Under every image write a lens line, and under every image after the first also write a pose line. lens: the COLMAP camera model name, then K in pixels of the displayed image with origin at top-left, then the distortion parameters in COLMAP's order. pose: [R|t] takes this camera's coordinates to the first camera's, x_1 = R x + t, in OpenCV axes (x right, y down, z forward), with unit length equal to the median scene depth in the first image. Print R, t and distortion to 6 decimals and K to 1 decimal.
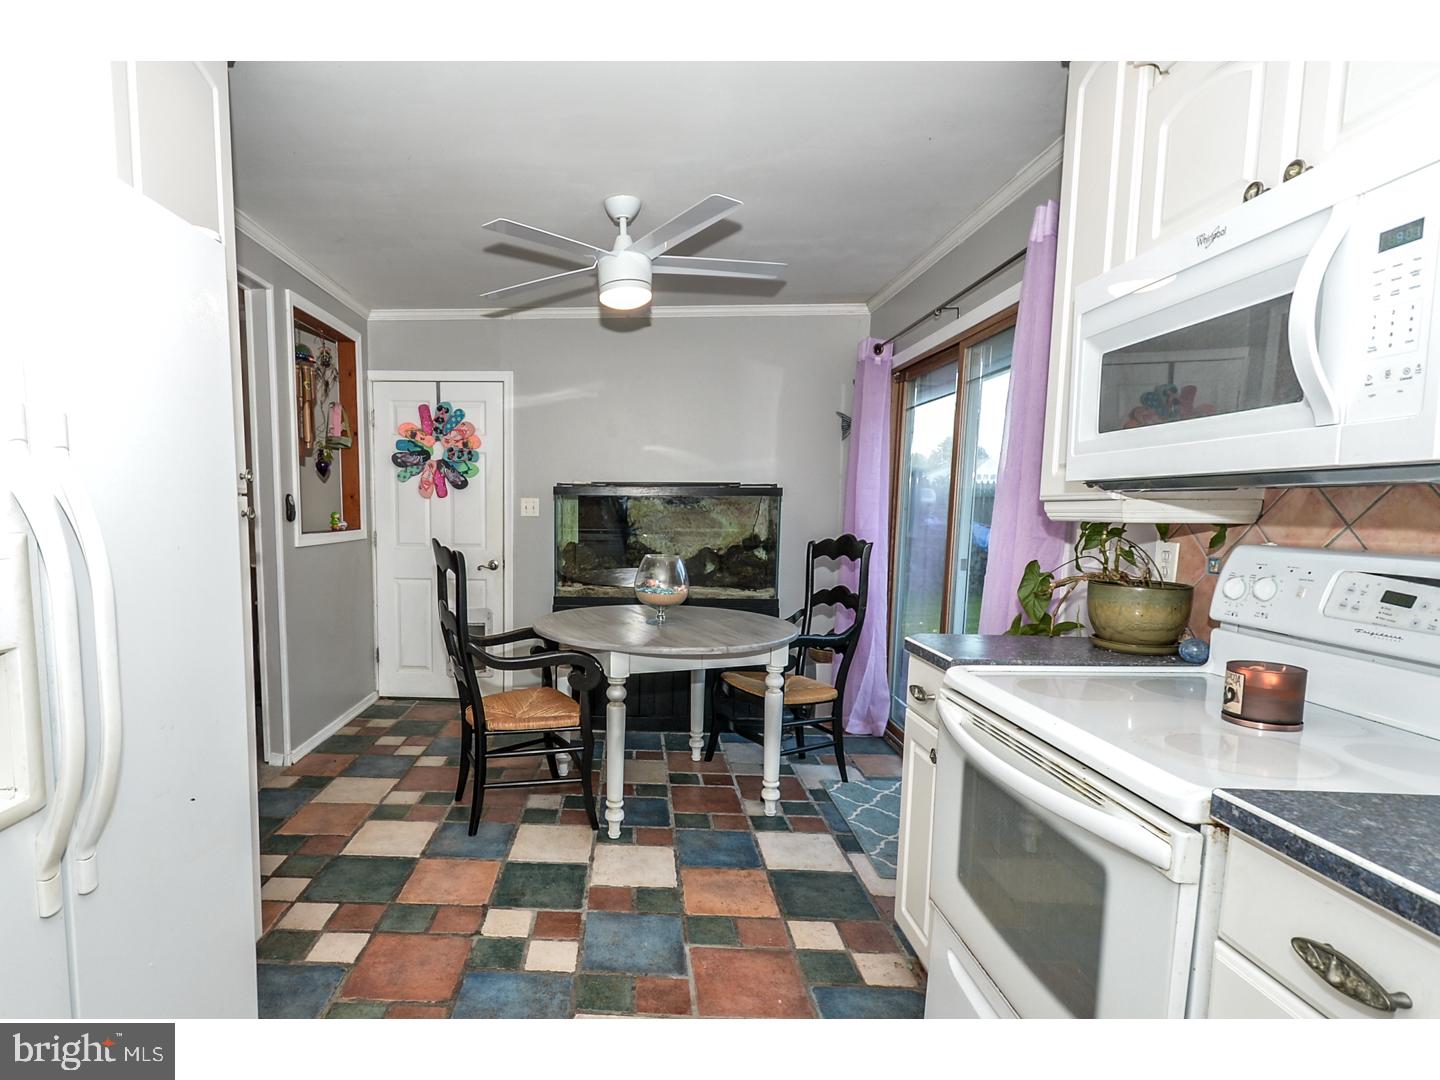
lens RADIAL K [[733.6, 0, 586.1], [0, 733.6, 585.5], [0, 0, 1]] dist [0.015912, -0.006831]
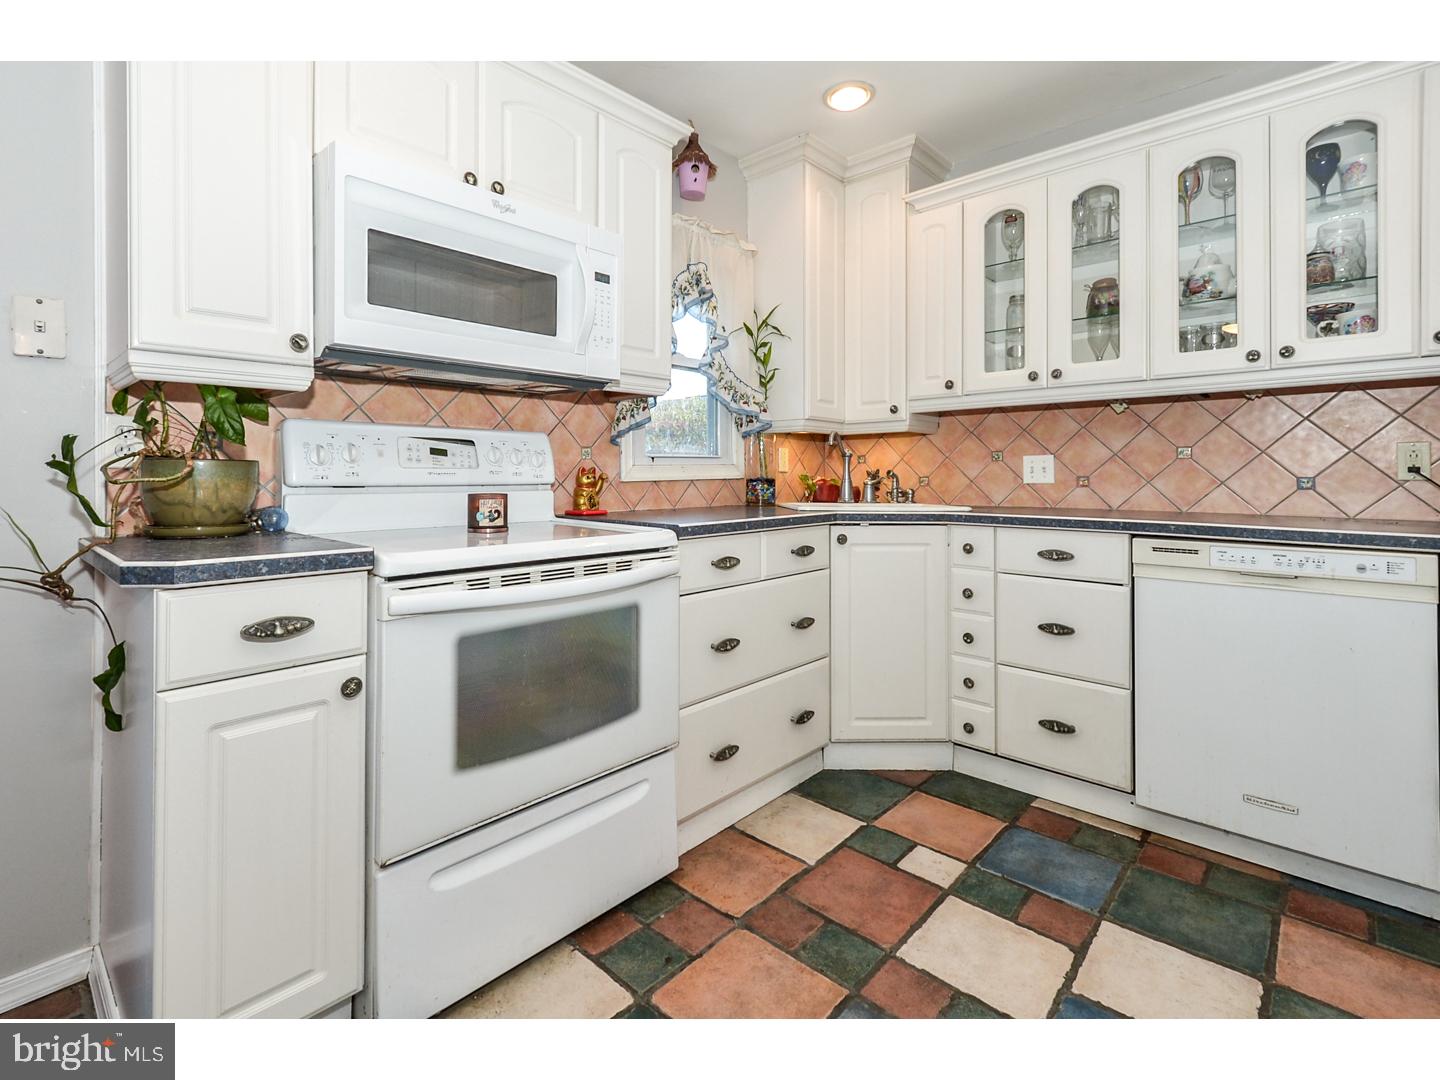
lens RADIAL K [[674.2, 0, 696.0], [0, 674.2, 471.6], [0, 0, 1]] dist [0.000705, -0.000759]
pose [[-0.769859, -0.003690, 0.638203, -0.132682], [0.061797, 0.994853, 0.080298, -0.009754], [-0.635215, 0.101257, -0.765669, 0.744416]]
